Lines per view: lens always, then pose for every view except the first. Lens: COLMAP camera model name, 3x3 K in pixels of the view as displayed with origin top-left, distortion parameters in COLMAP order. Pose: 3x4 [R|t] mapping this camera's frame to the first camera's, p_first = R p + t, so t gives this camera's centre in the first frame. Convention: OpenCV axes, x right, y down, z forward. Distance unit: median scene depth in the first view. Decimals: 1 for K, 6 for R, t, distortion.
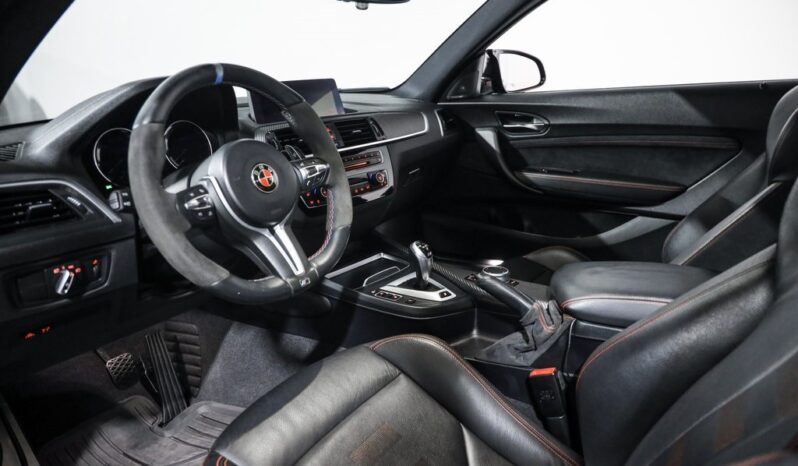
lens RADIAL K [[596.3, 0, 399.0], [0, 596.3, 233.0], [0, 0, 1]] dist [-0.056707, 0.000564]
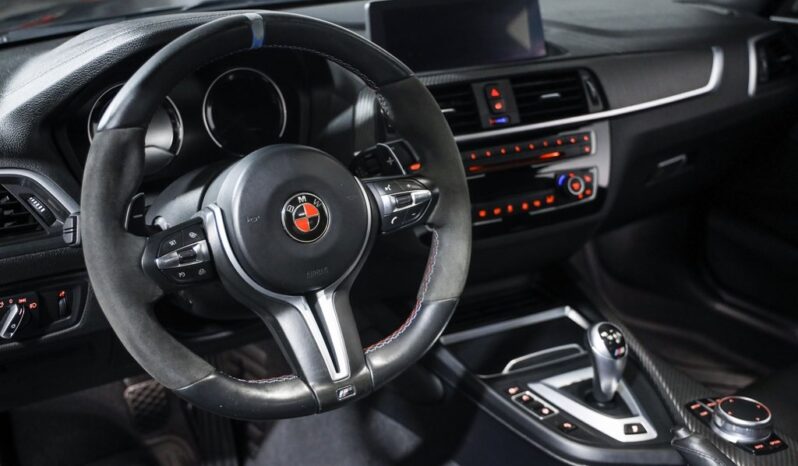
lens RADIAL K [[998.7, 0, 399.0], [0, 998.7, 233.0], [0, 0, 1]] dist [0.073912, 0.002489]
pose [[0.914302, 0.190309, -0.357540, 0.208521], [-0.139235, 0.976622, 0.163777, -0.232626], [0.380350, -0.099960, 0.919425, 0.084028]]
